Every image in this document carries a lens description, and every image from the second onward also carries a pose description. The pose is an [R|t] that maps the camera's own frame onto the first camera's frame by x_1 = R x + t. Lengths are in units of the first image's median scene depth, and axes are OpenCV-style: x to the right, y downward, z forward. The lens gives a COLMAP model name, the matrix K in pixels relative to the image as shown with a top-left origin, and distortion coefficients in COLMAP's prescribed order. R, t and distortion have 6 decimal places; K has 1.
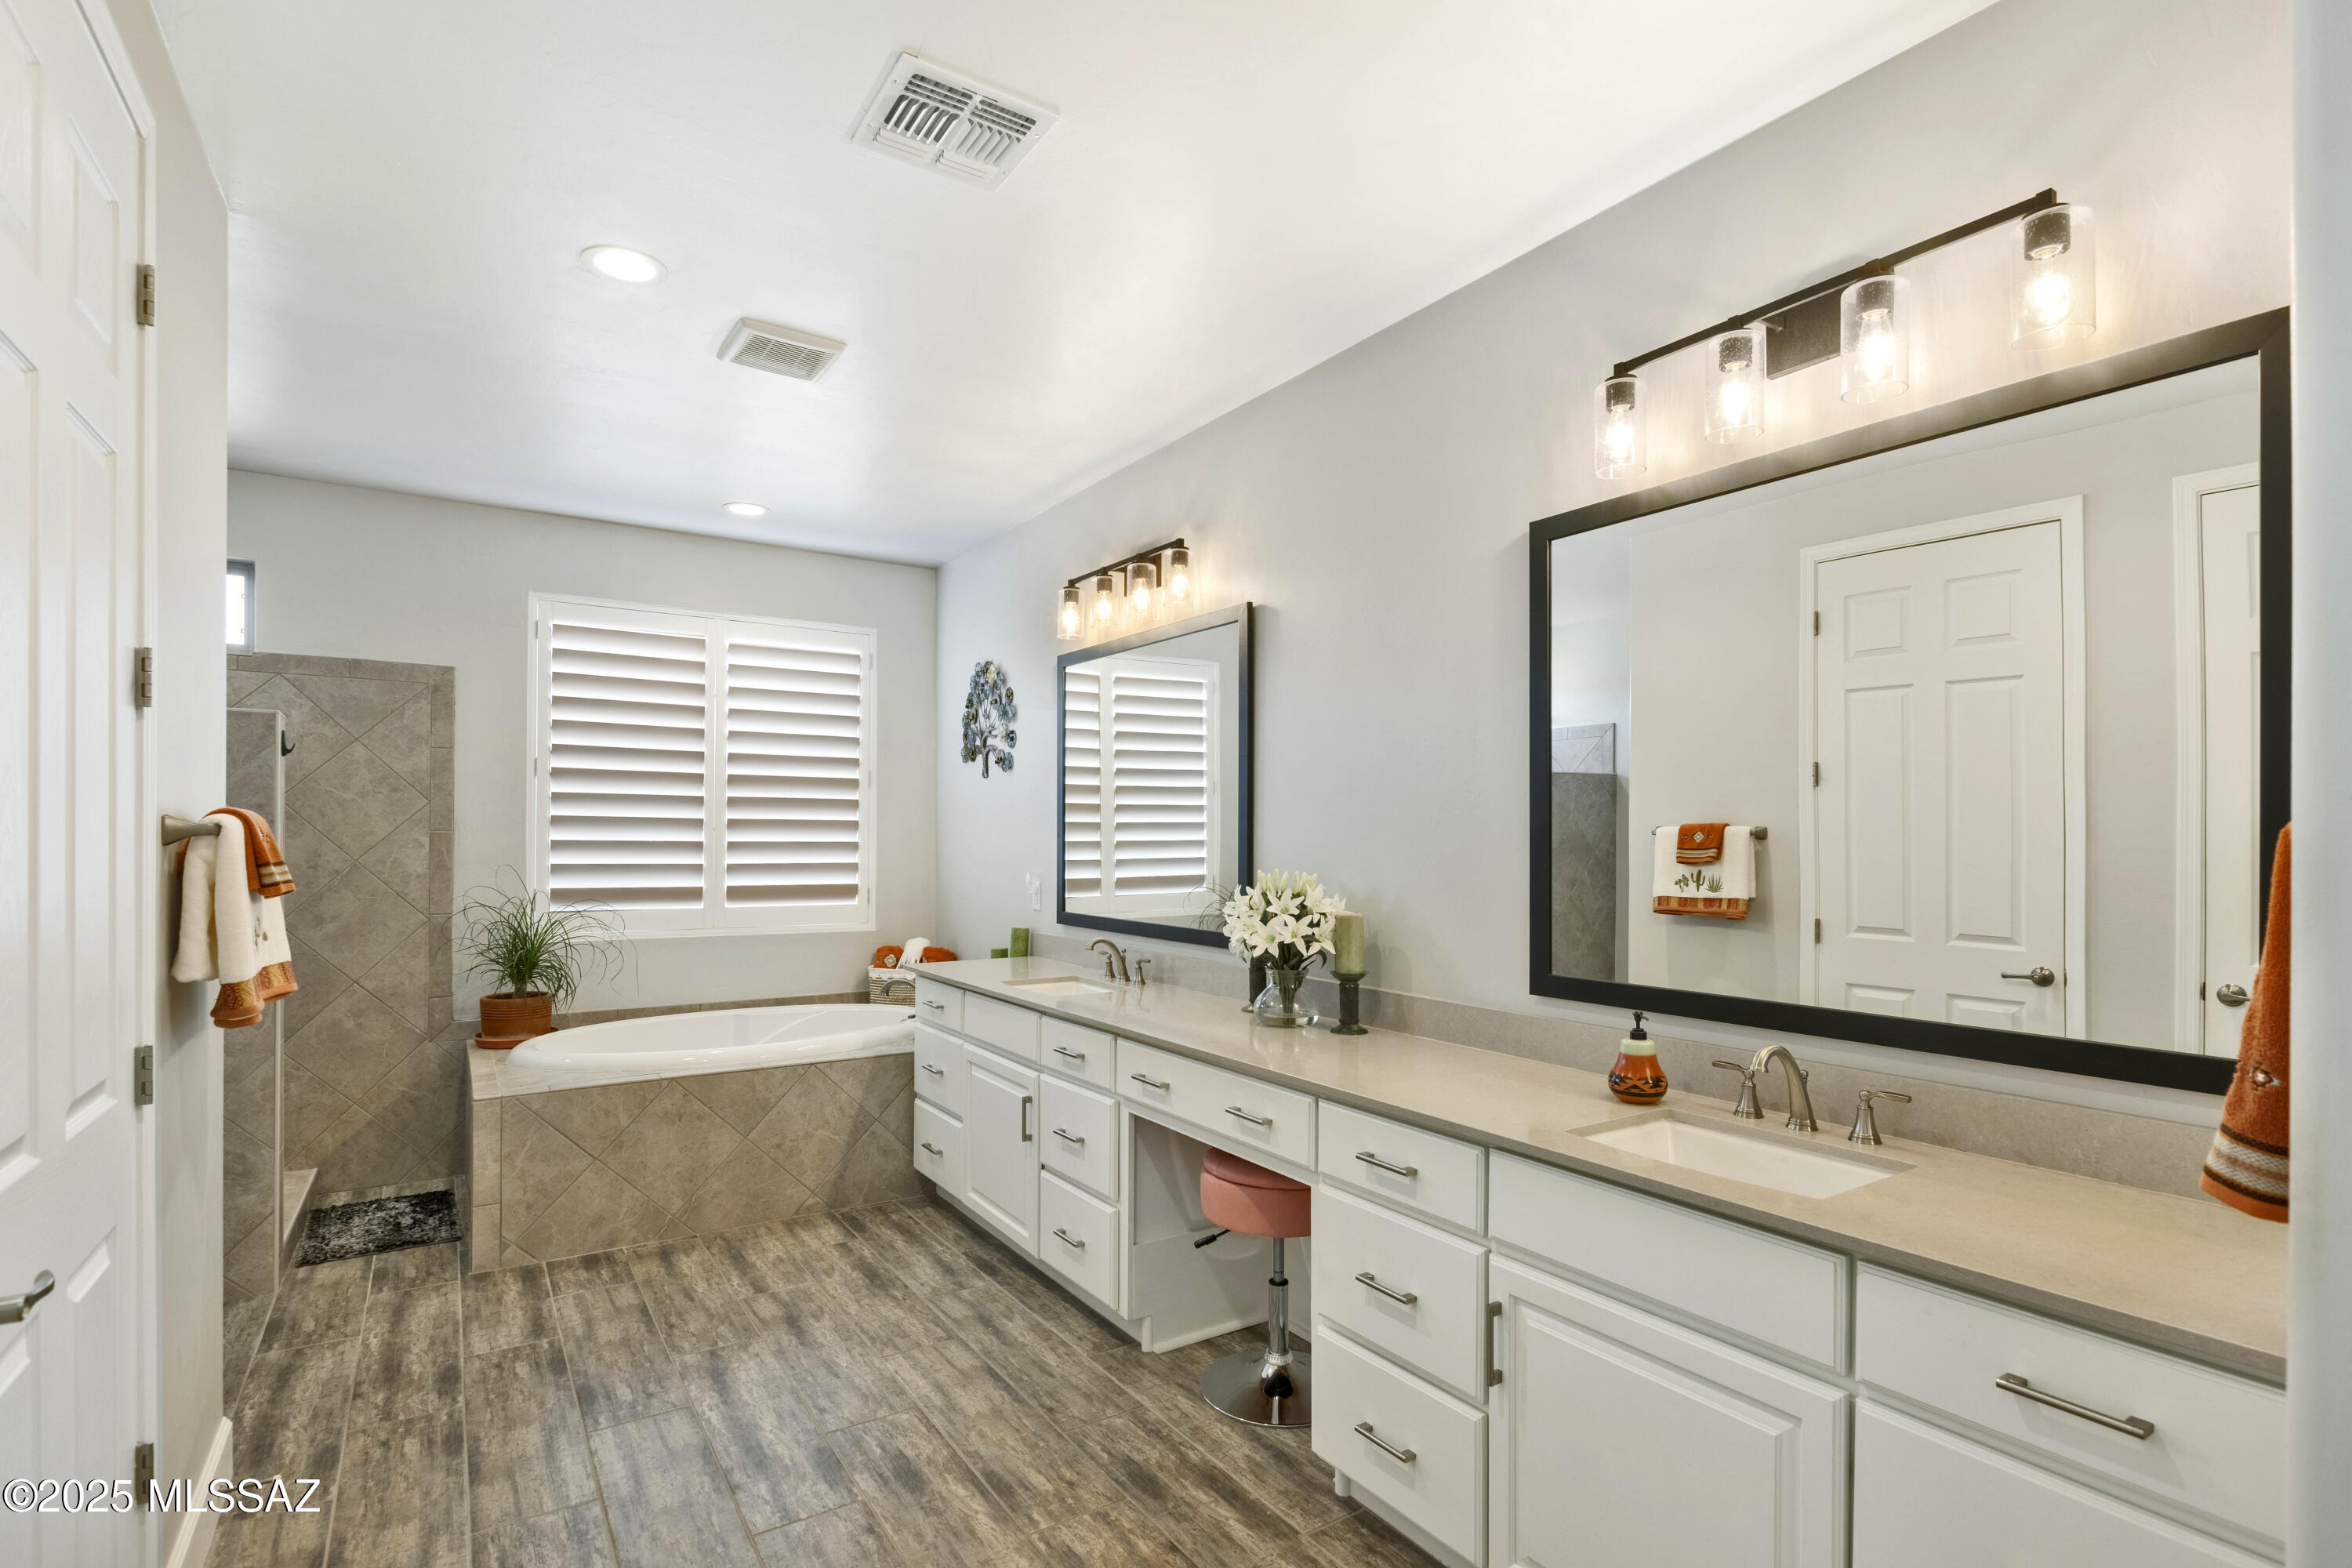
lens RADIAL K [[1095.2, 0, 1177.2], [0, 1095.2, 812.4], [0, 0, 1]] dist [-0.002069, -0.000696]
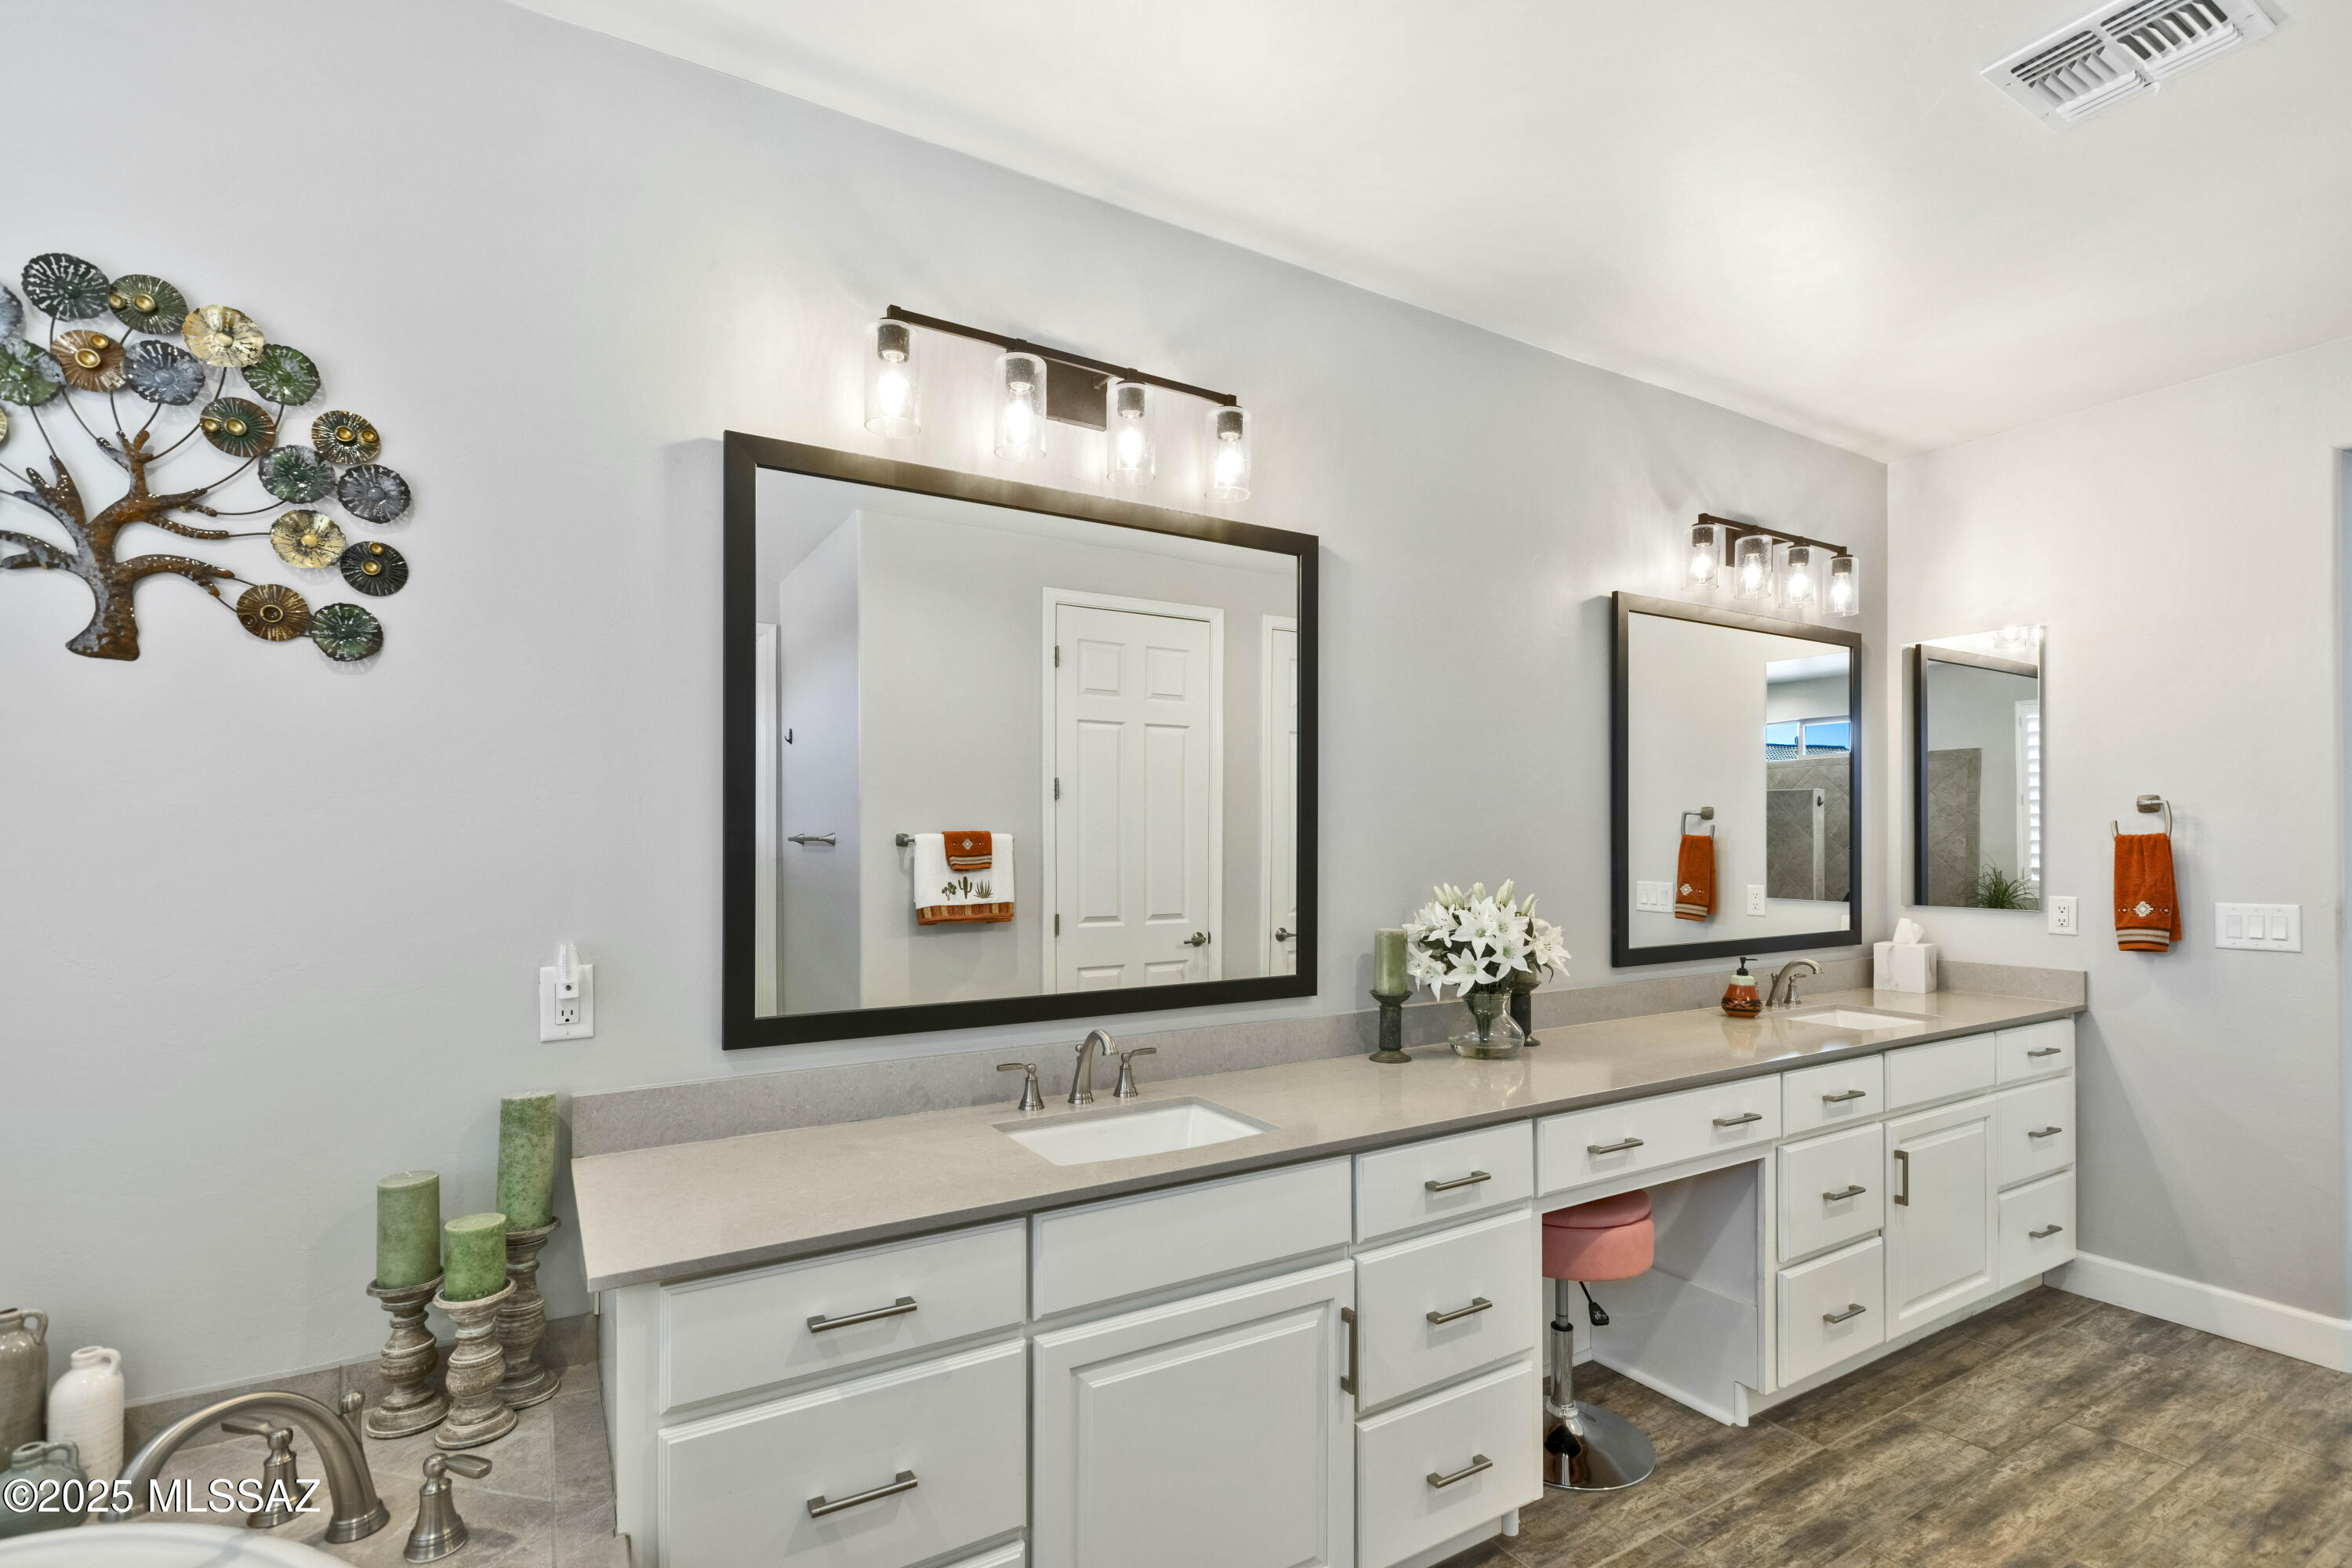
lens RADIAL K [[1120.0, 0, 1179.9], [0, 1120.0, 810.5], [0, 0, 1]] dist [0.003983, 0.001115]
pose [[0.032735, 0.022844, 0.999203, -0.558863], [-0.016910, 0.999608, -0.022300, 0.013670], [-0.999321, -0.016166, 0.033108, 0.836033]]
